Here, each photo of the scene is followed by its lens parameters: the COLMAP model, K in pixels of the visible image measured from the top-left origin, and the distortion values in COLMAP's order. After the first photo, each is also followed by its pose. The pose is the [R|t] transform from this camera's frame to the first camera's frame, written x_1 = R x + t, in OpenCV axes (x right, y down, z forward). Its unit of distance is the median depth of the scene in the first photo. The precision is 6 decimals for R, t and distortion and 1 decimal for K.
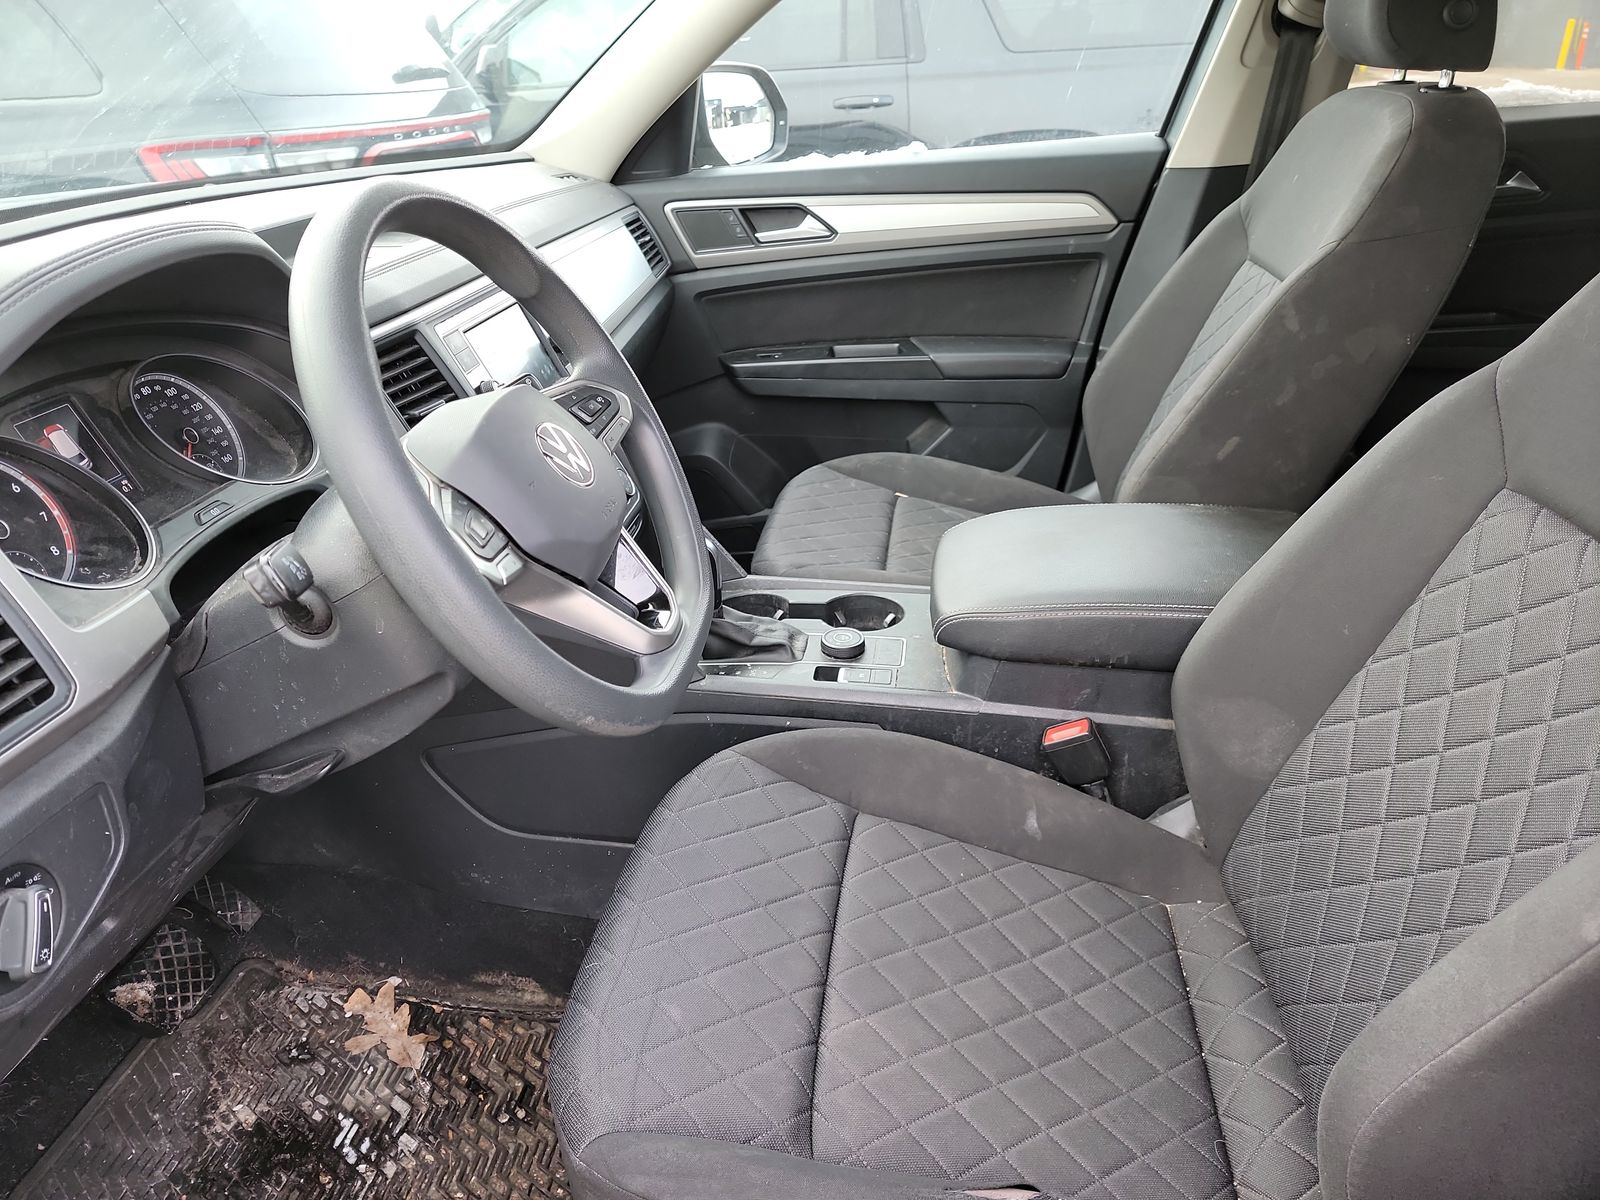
lens RADIAL K [[1115.8, 0, 805.3], [0, 1115.8, 605.2], [0, 0, 1]] dist [0.103924, -0.097807]
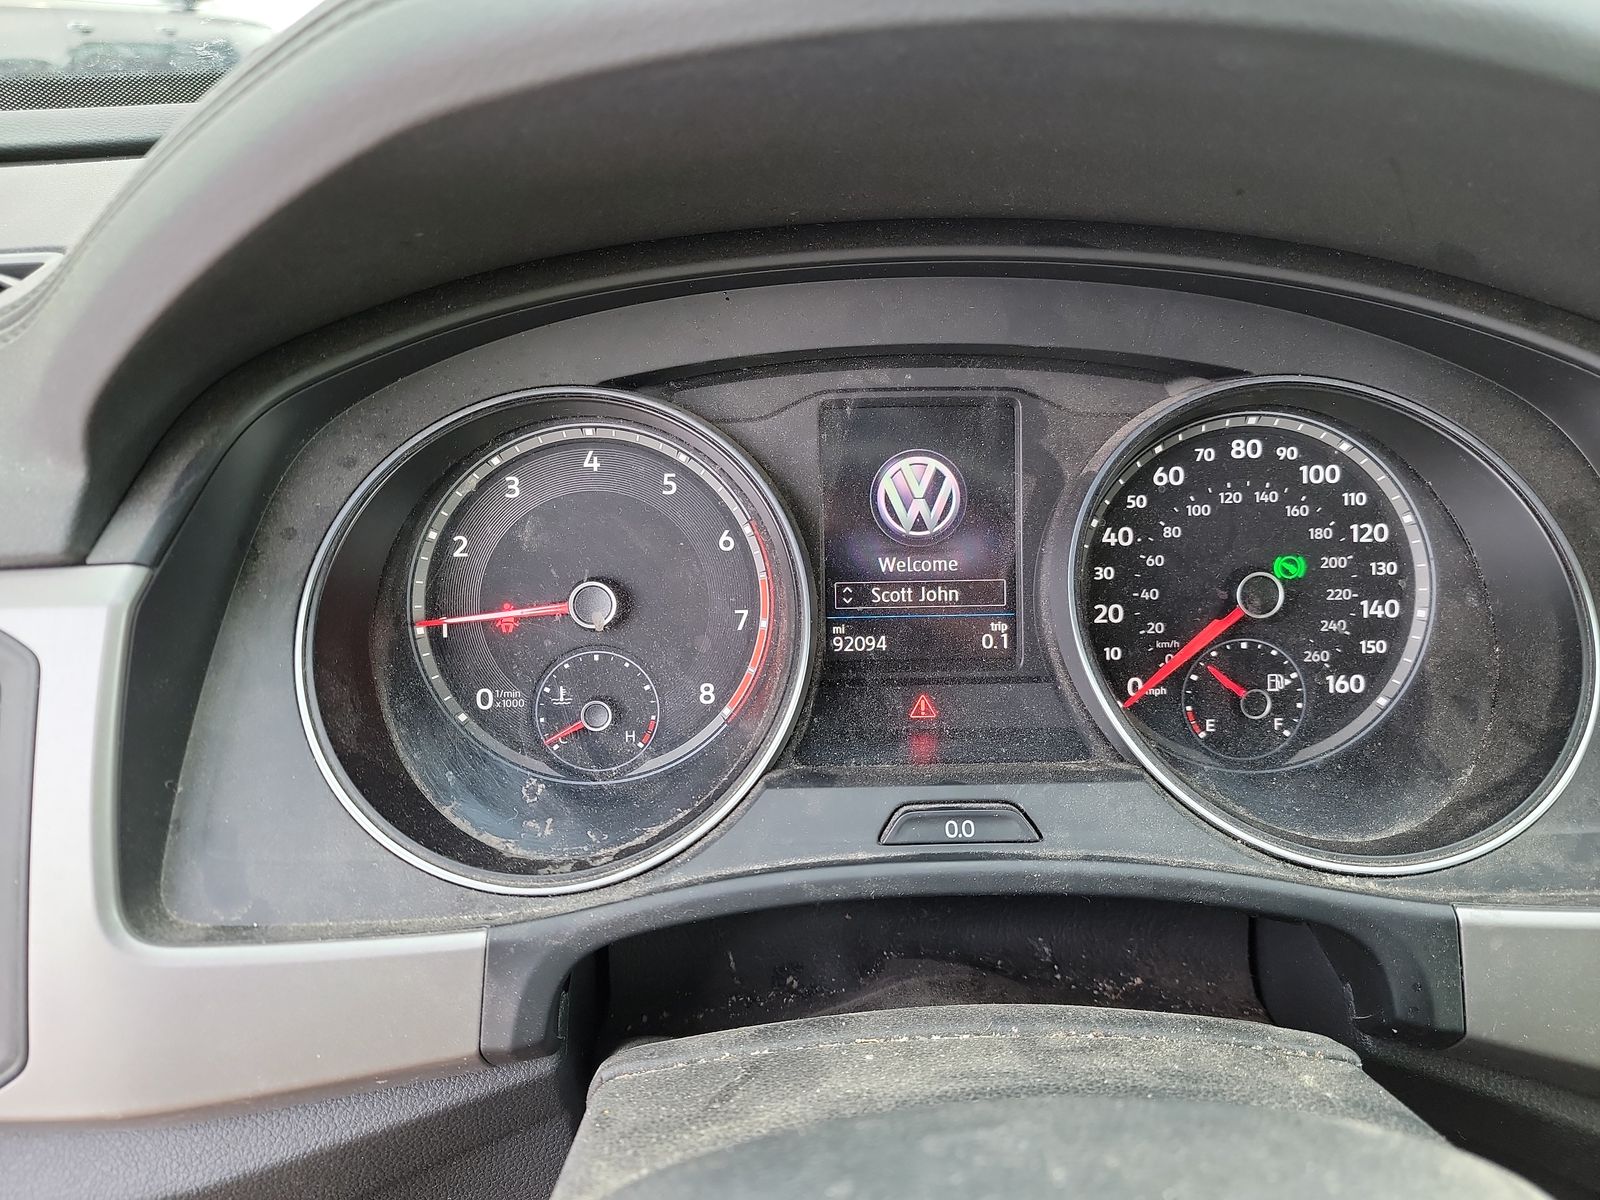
lens RADIAL K [[1123.7, 0, 825.7], [0, 1123.7, 598.6], [0, 0, 1]] dist [0.038270, -0.003864]
pose [[0.160892, 0.445794, -0.880558, -0.240320], [-0.431929, 0.834012, 0.343309, -0.213882], [0.887441, 0.325102, 0.326737, 0.761994]]
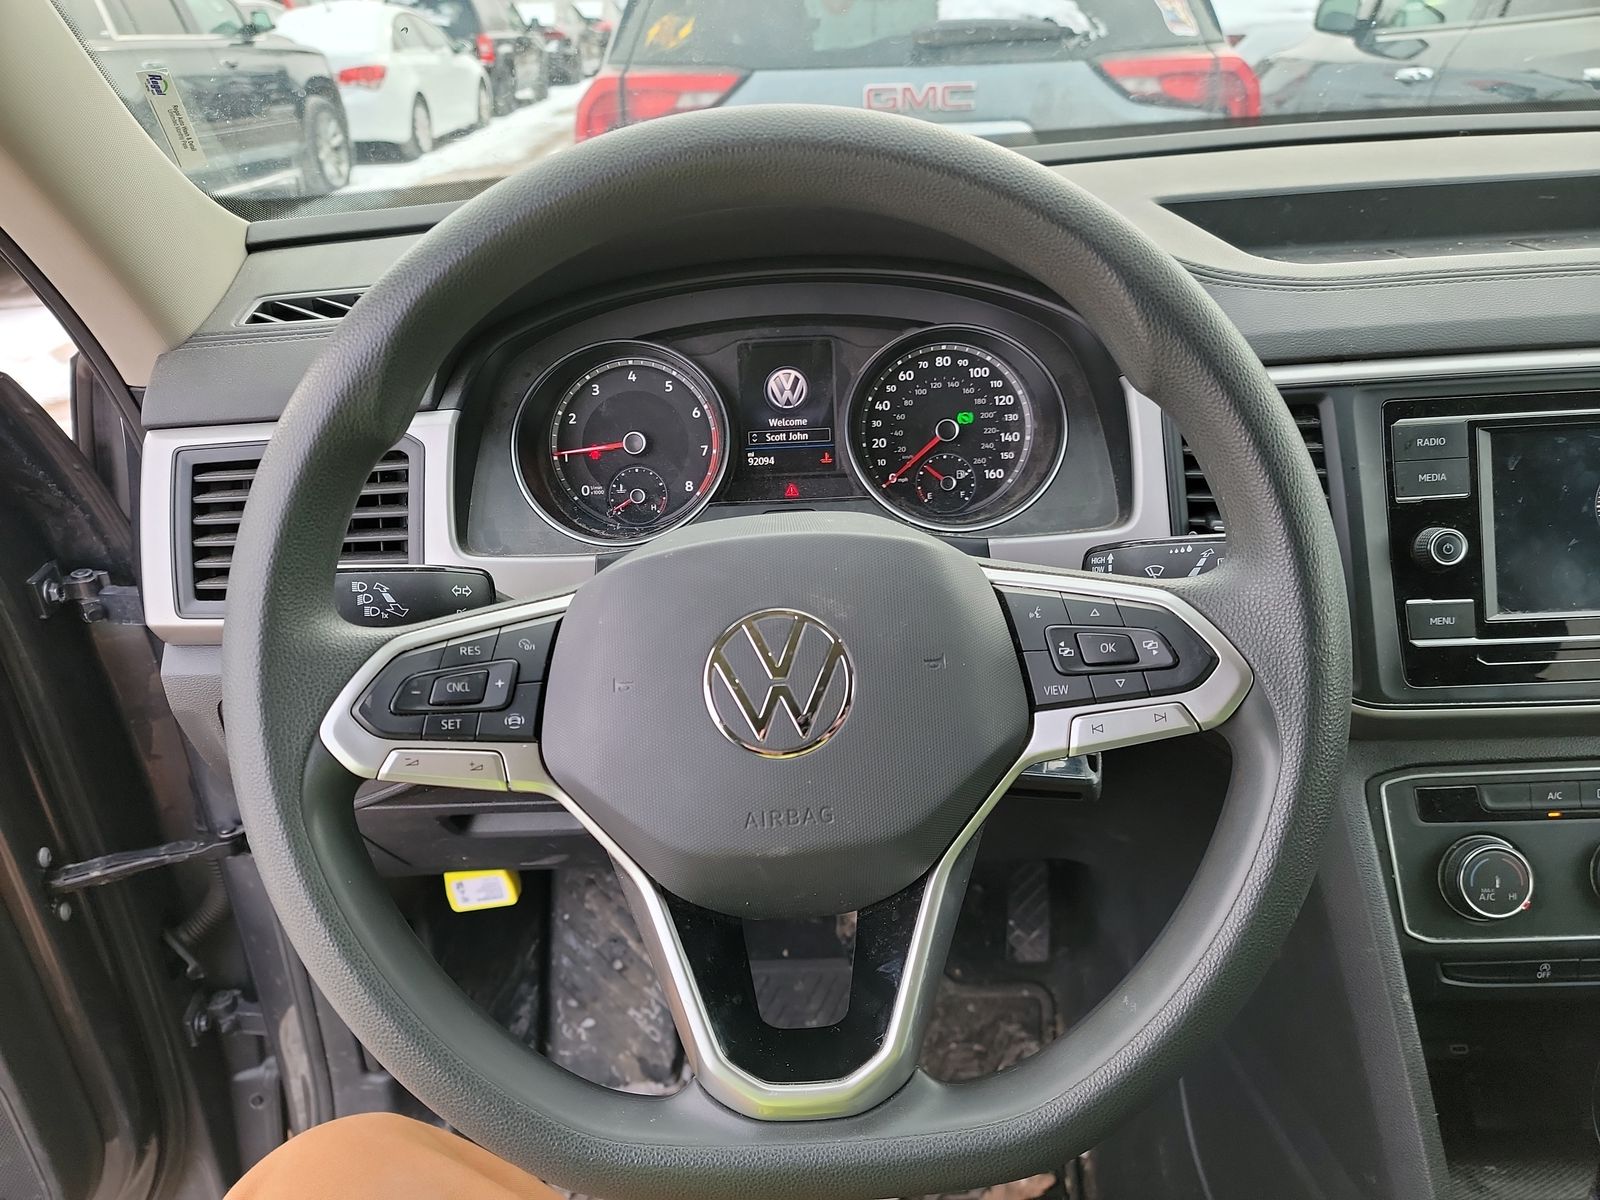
lens RADIAL K [[1115.8, 0, 805.3], [0, 1115.8, 605.2], [0, 0, 1]] dist [0.103924, -0.097807]
pose [[0.120930, 0.449481, -0.885066, 0.184992], [-0.394941, 0.839790, 0.372525, -0.297501], [0.910713, 0.304500, 0.279075, 0.739751]]
